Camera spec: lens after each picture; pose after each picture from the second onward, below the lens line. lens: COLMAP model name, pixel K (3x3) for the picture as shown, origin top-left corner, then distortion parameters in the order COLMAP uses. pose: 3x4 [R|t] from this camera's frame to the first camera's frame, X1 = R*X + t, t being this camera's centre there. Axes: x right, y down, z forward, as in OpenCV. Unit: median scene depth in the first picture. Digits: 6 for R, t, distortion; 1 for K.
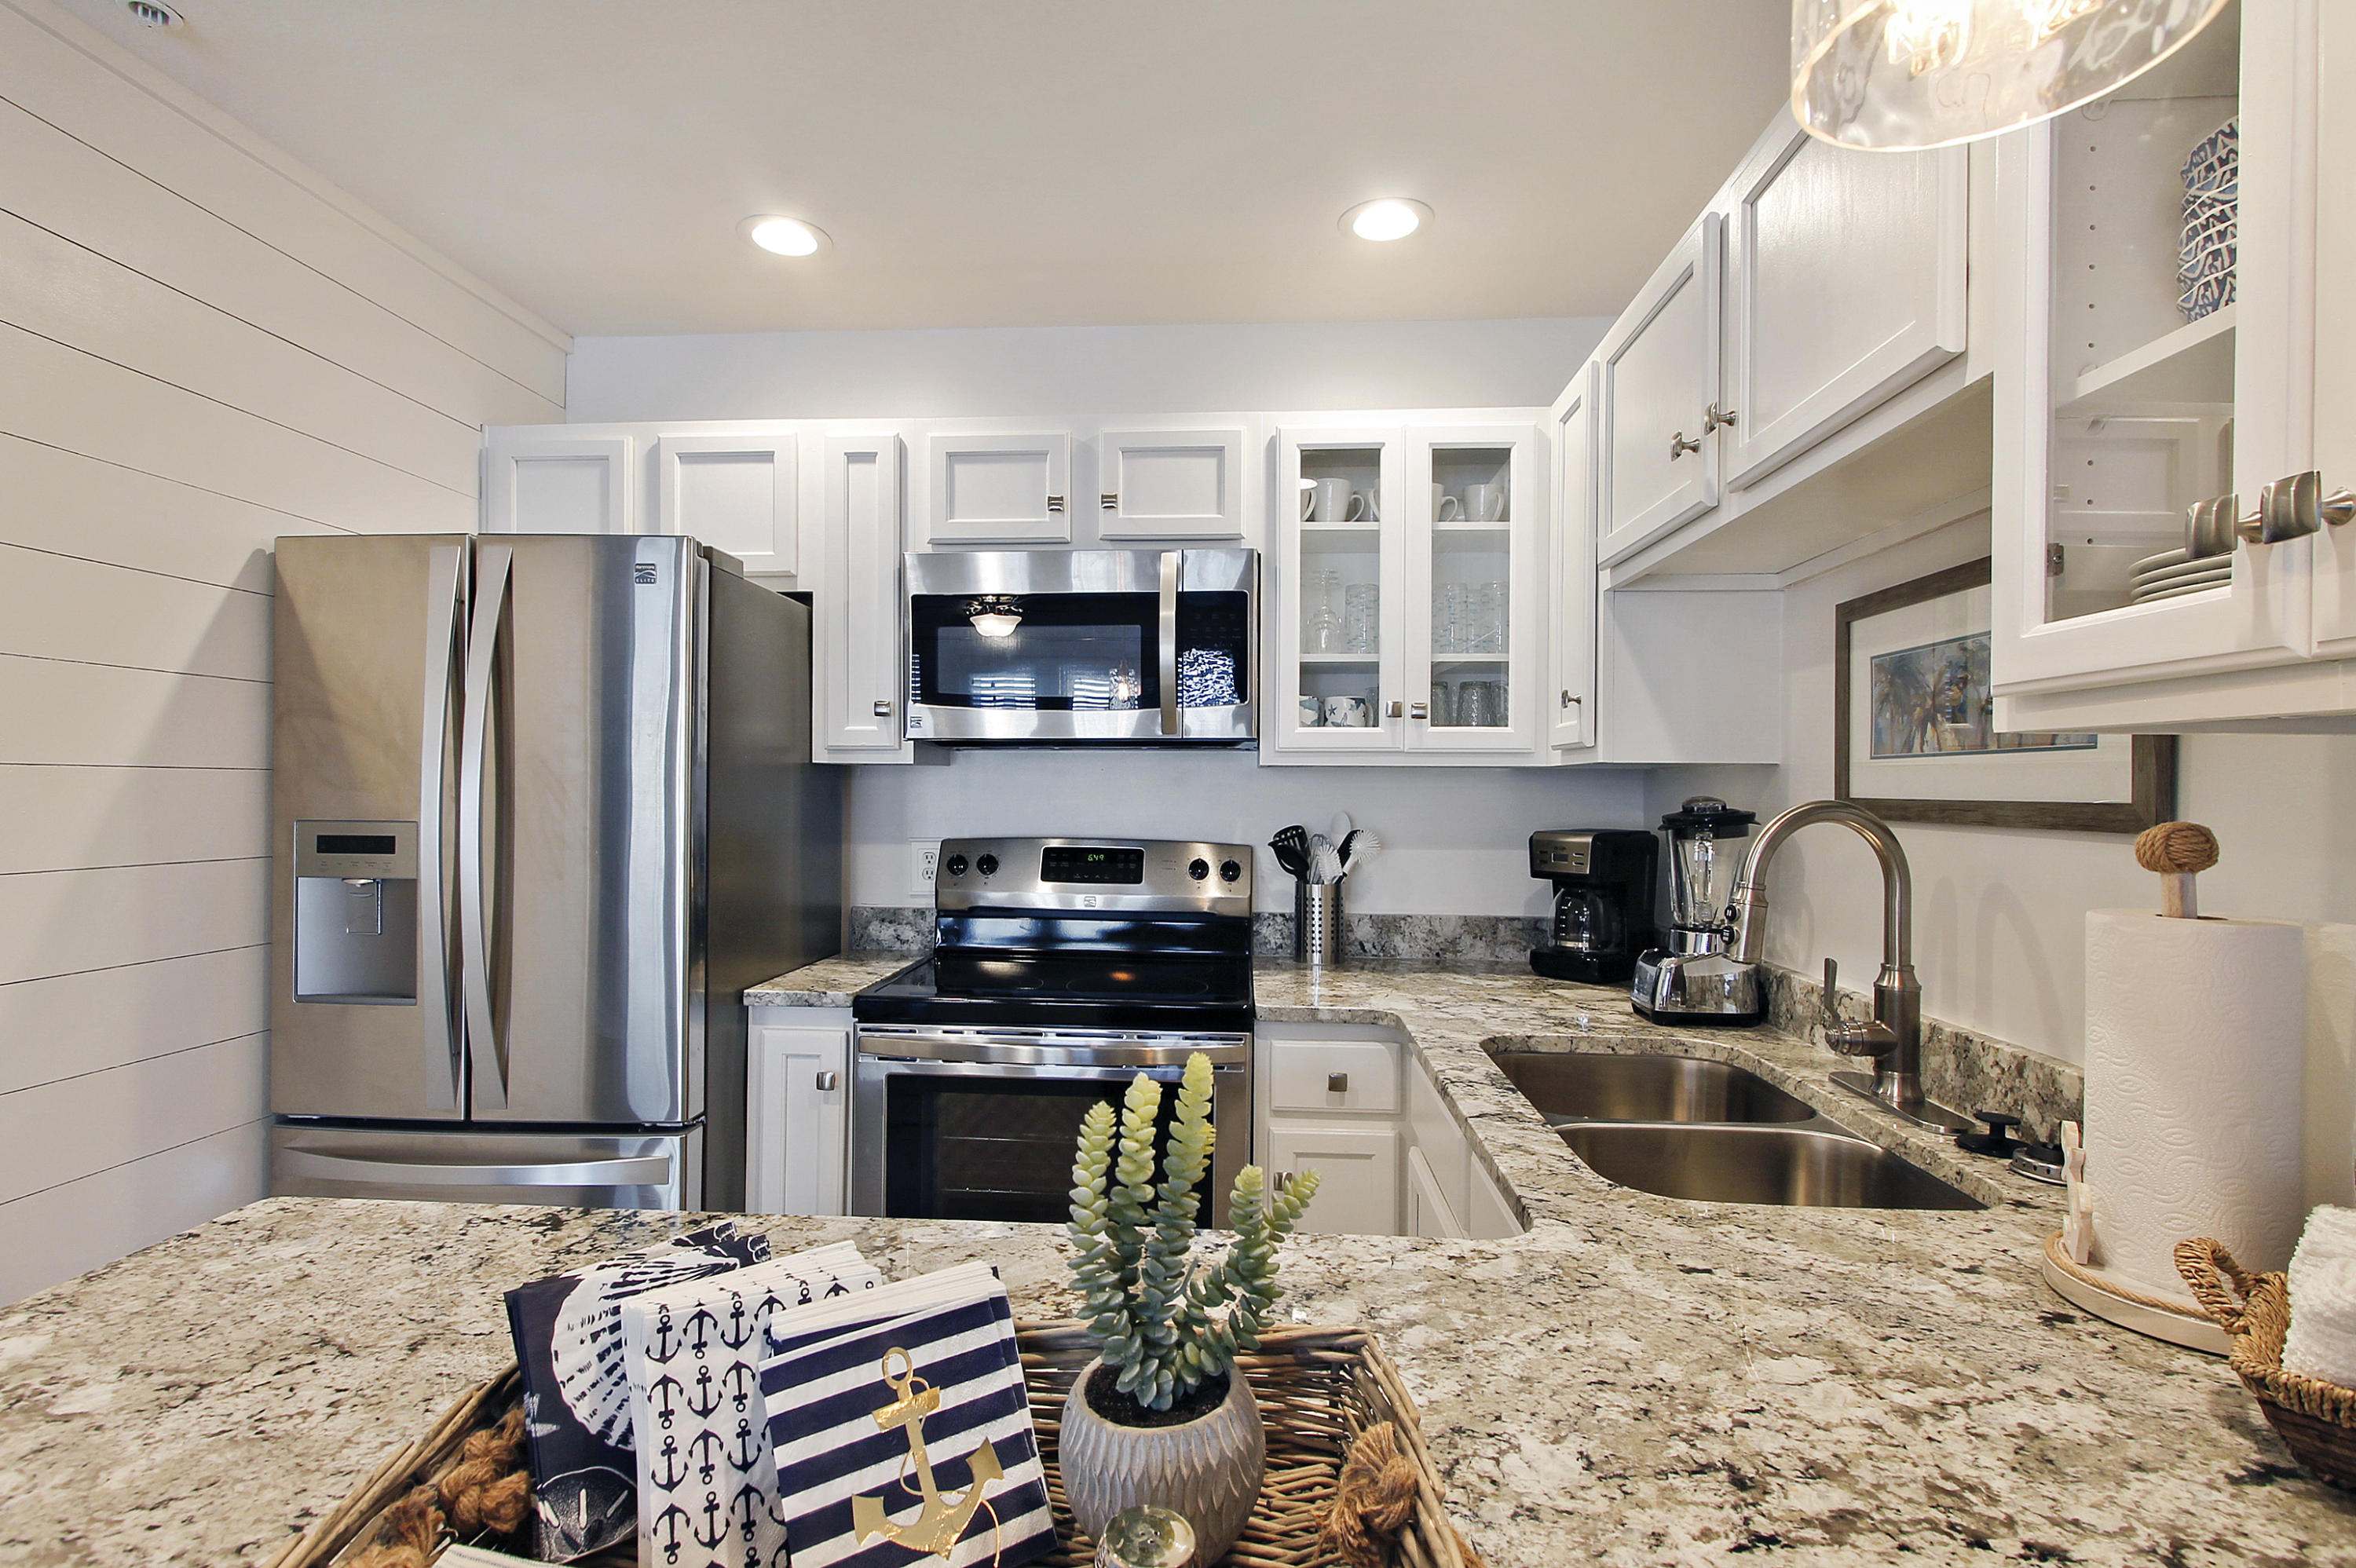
lens RADIAL K [[1137.7, 0, 1177.9], [0, 1137.7, 780.4], [0, 0, 1]] dist [0.000048, 0.000591]
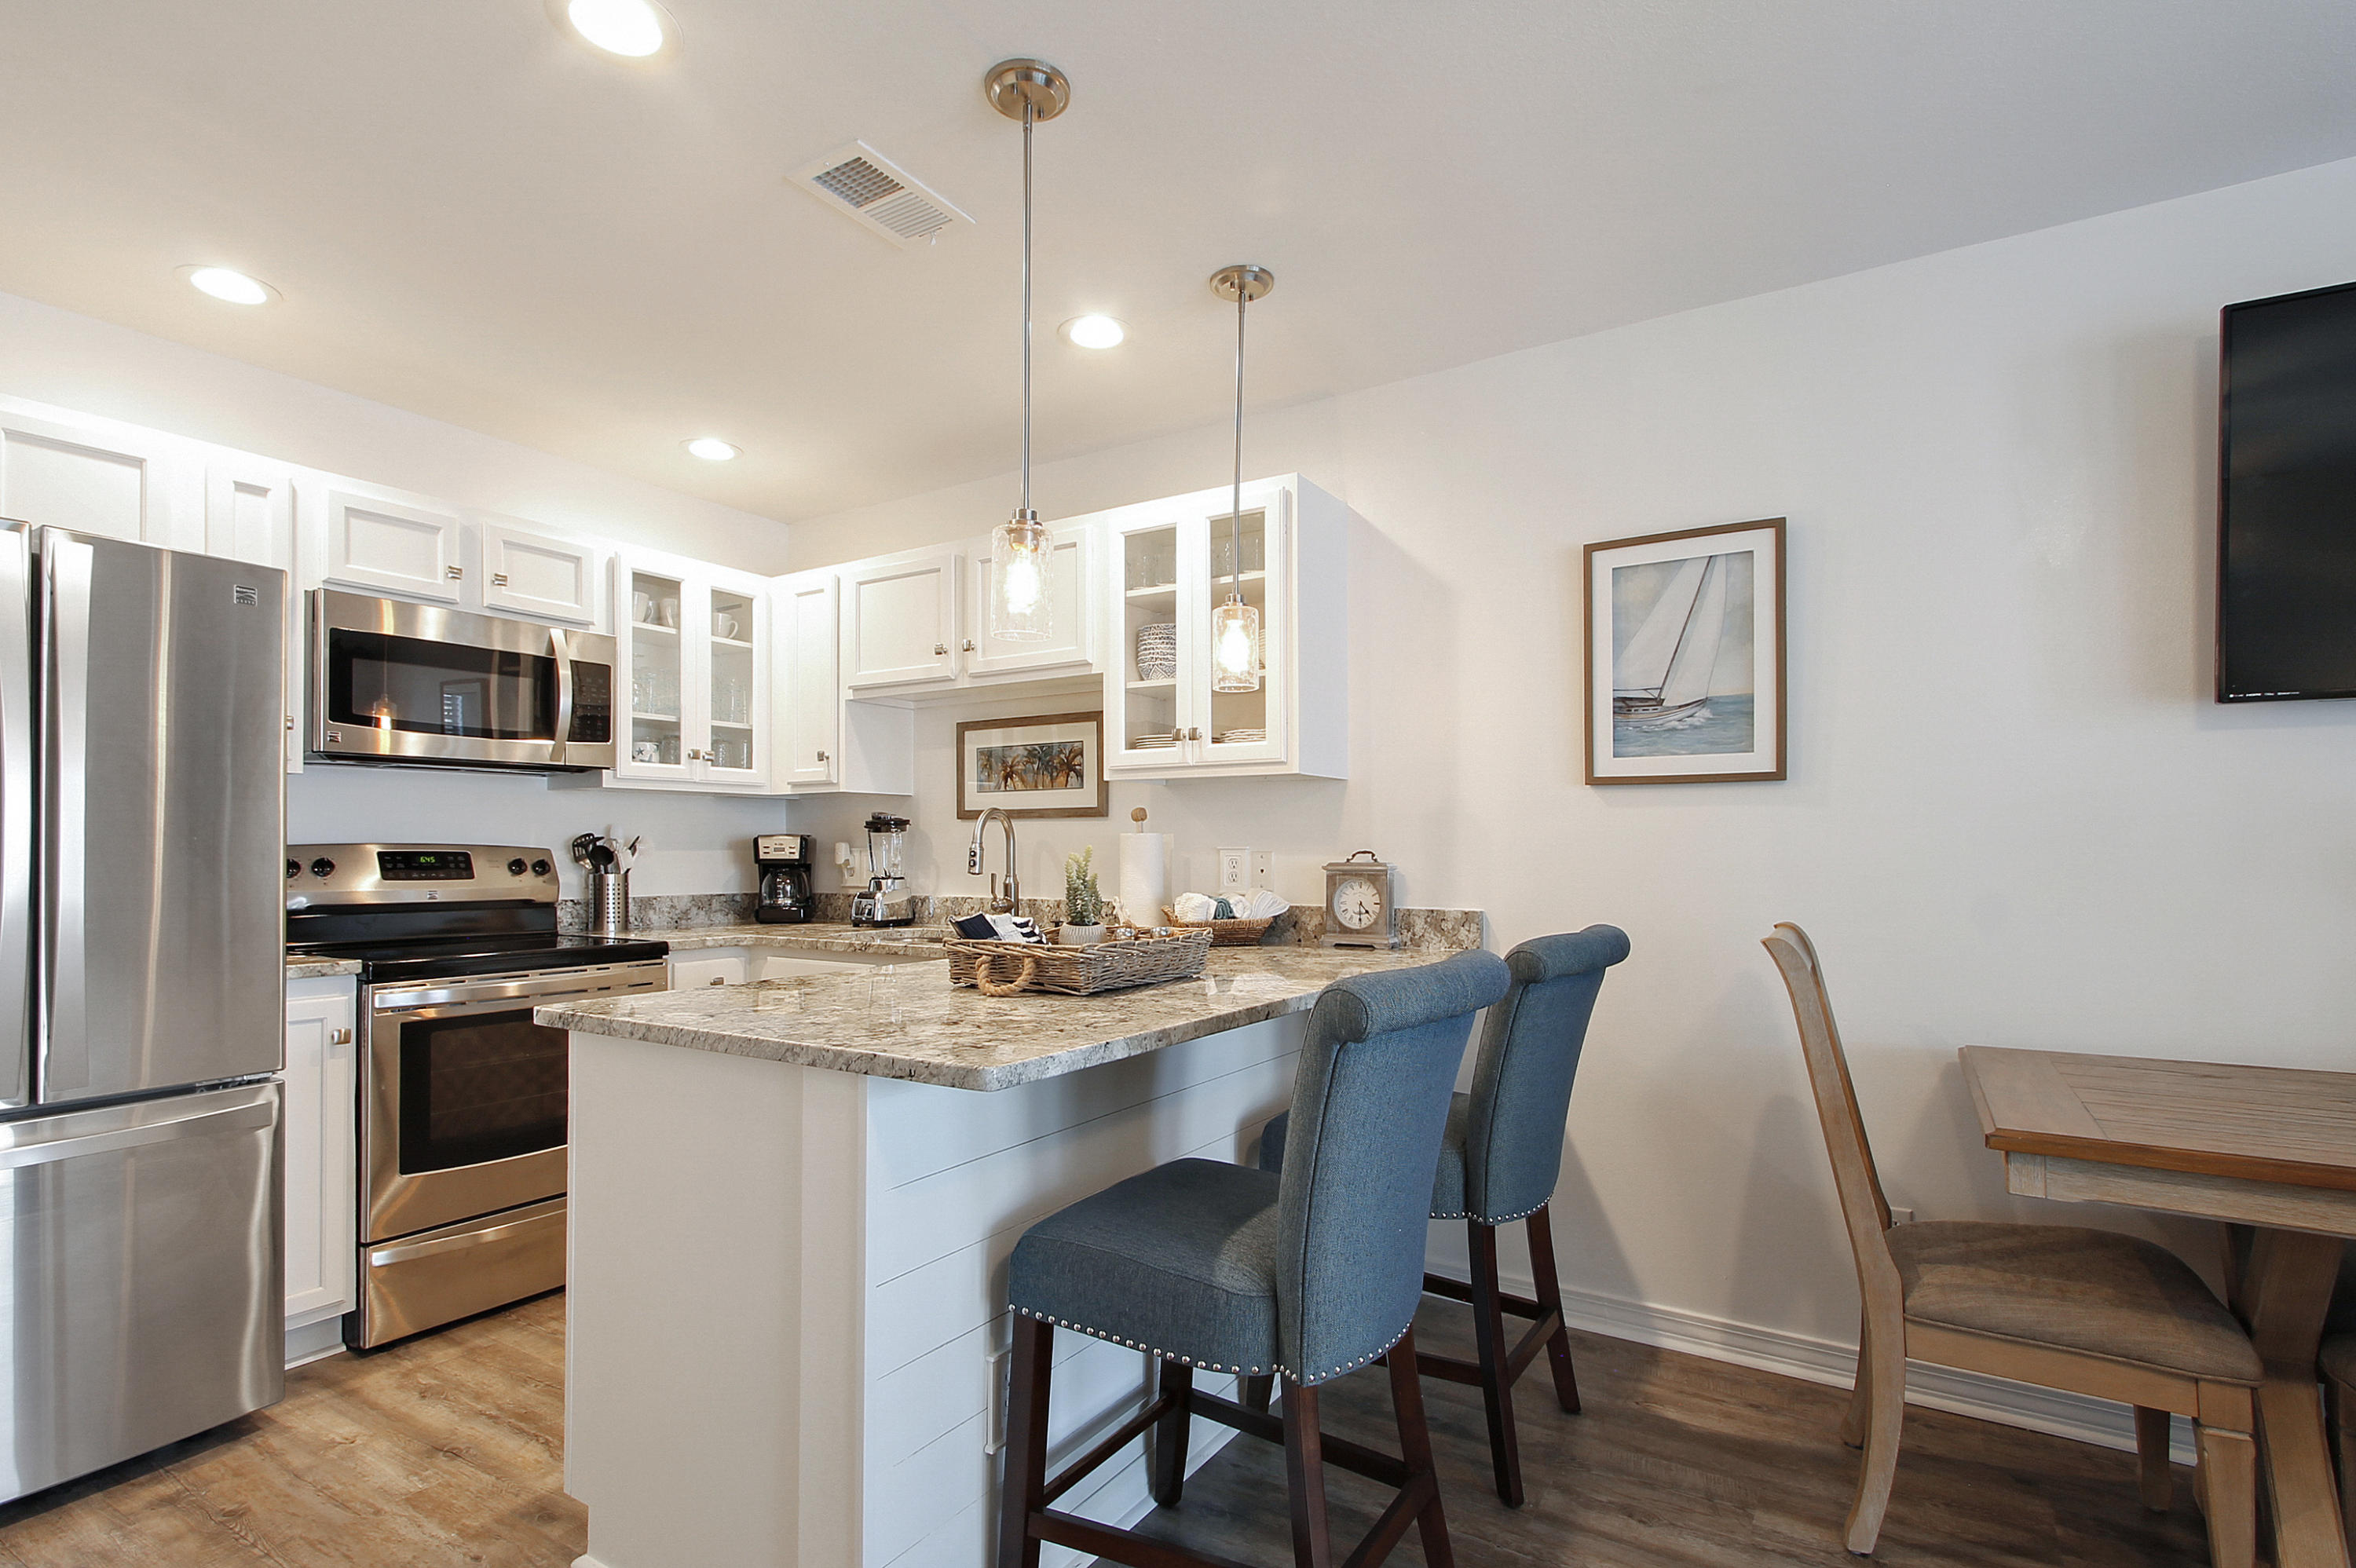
lens RADIAL K [[1120.5, 0, 1195.6], [0, 1120.5, 839.4], [0, 0, 1]] dist [-0.000658, 0.000598]
pose [[0.467934, 0.001121, 0.883763, -0.833491], [-0.000027, 0.999999, -0.001254, 0.054940], [-0.883763, 0.000563, 0.467934, -0.313783]]
